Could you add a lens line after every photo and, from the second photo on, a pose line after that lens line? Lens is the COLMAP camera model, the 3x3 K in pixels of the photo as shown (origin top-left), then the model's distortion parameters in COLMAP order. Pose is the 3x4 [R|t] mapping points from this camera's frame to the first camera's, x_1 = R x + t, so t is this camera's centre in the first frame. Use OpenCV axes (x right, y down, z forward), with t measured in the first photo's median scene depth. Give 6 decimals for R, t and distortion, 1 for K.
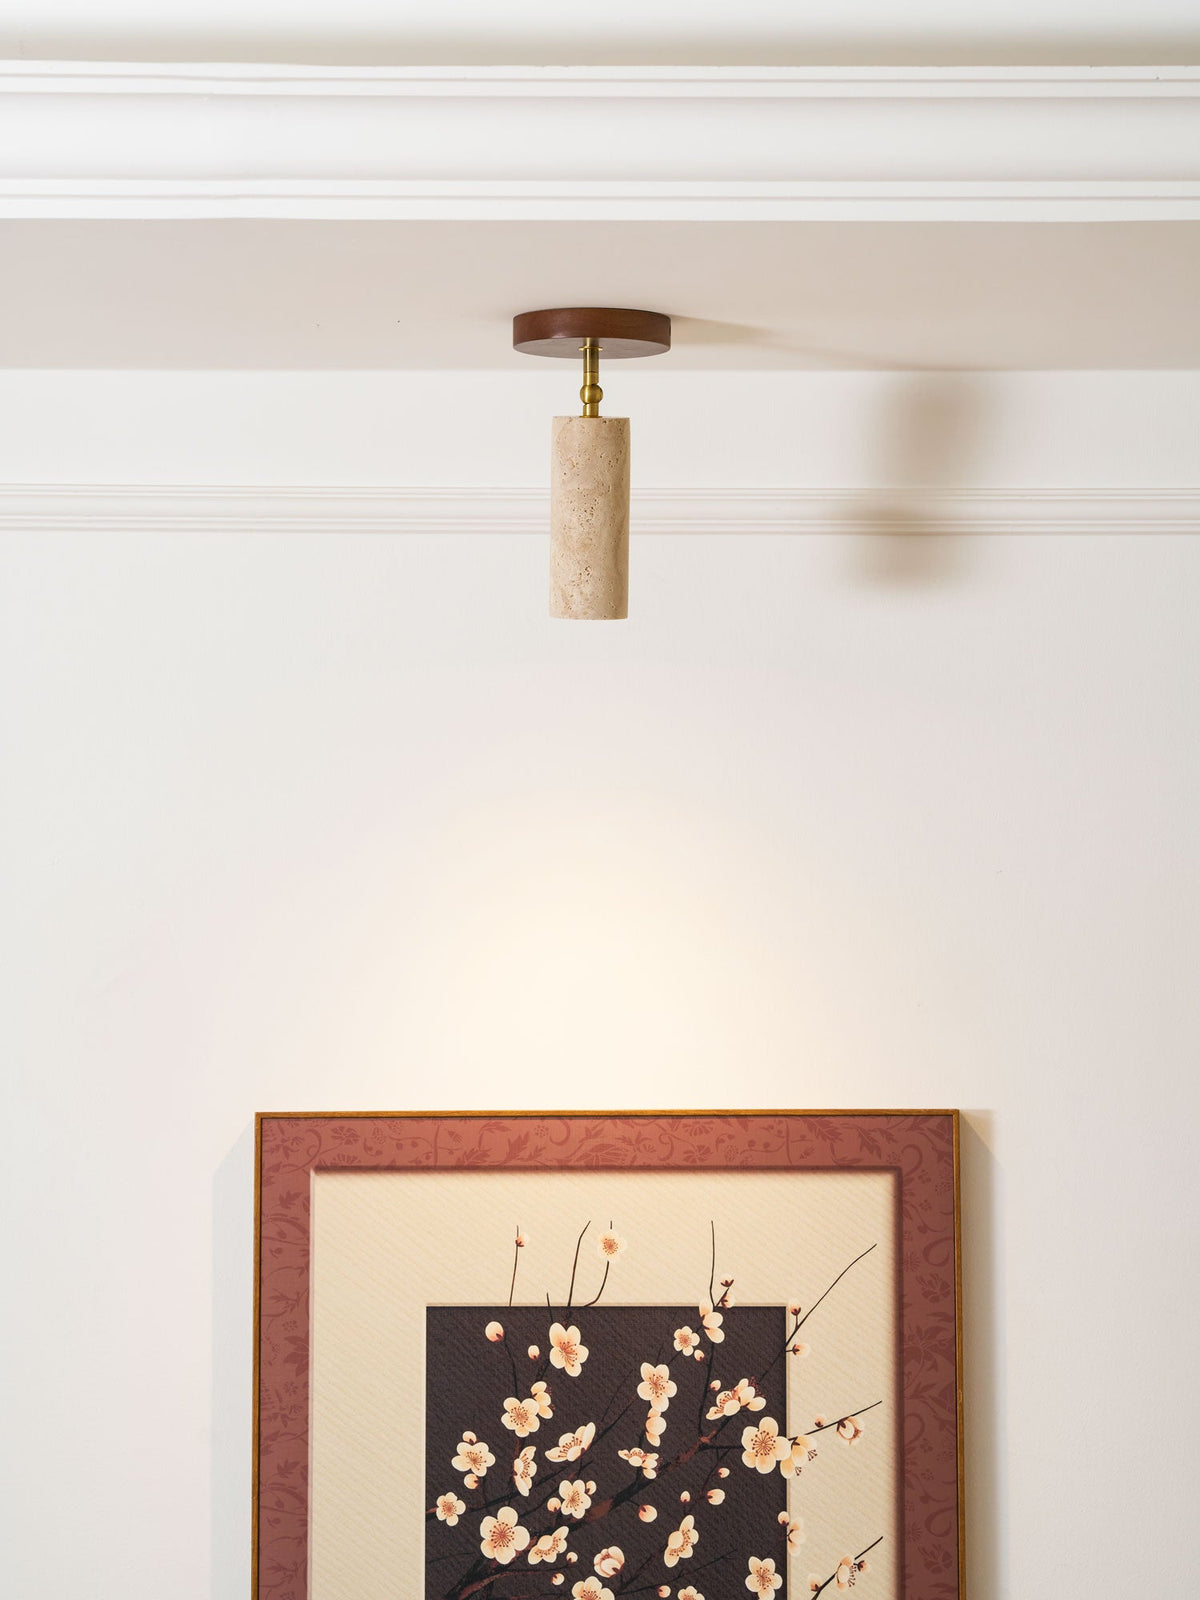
lens RADIAL K [[6329.1, 0, 606.2], [0, 6329.1, 789.2], [0, 0, 1]] dist [0.394914, 0.000000]
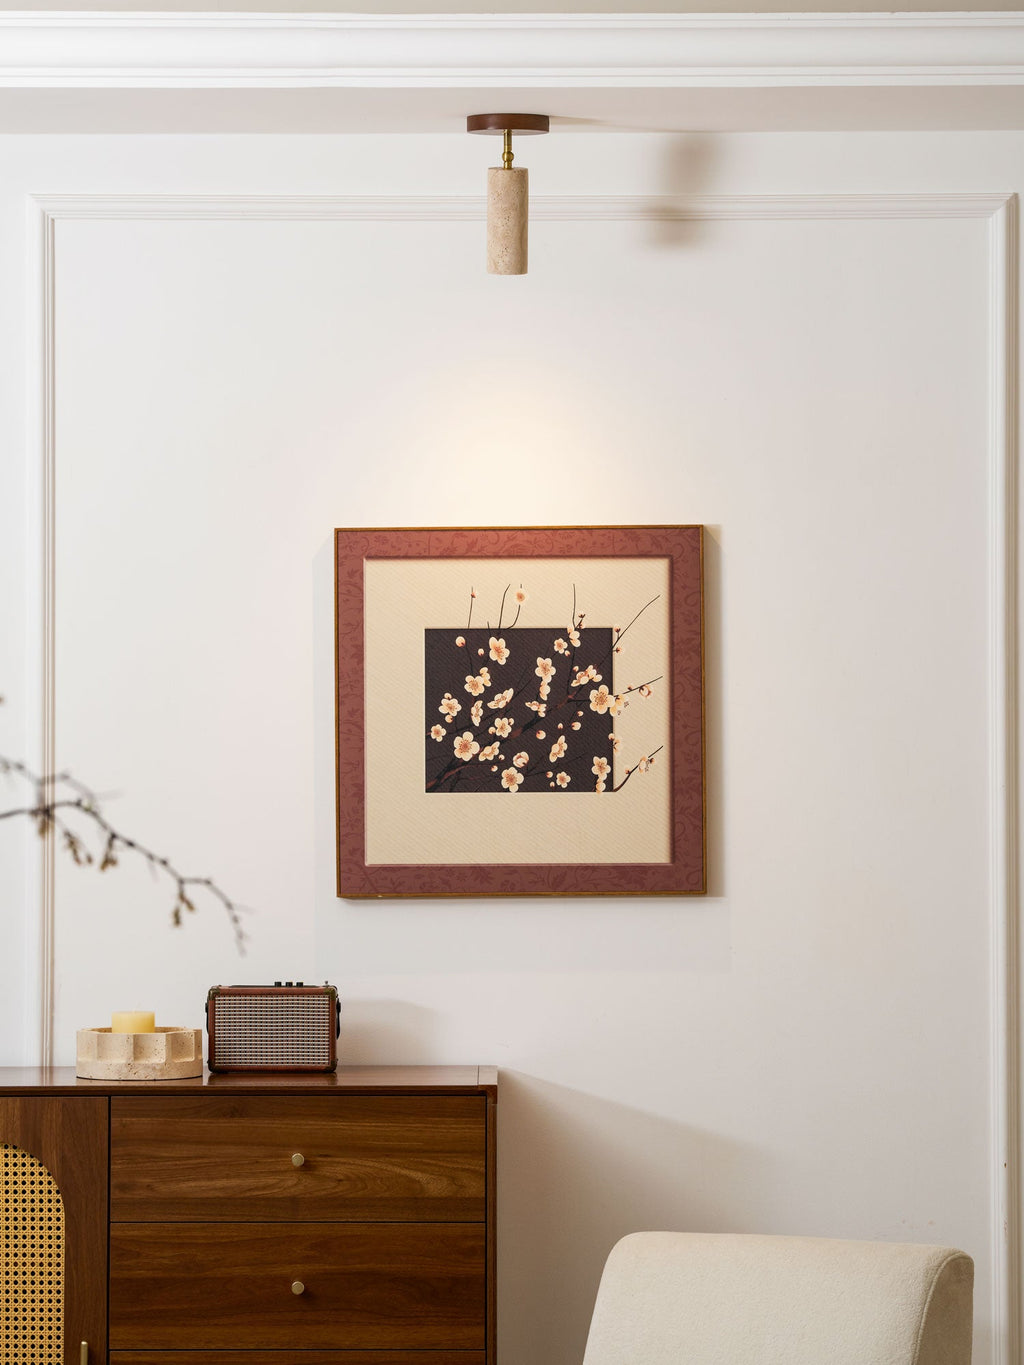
lens RADIAL K [[5399.5, 0, 552.4], [0, 5399.5, 648.2], [0, 0, 1]] dist [0.394914, 0.000000]
pose [[0.999988, -0.004581, 0.001614, 0.007497], [0.004420, 0.996050, 0.088681, -0.057063], [-0.002014, -0.088672, 0.996059, -0.624496]]
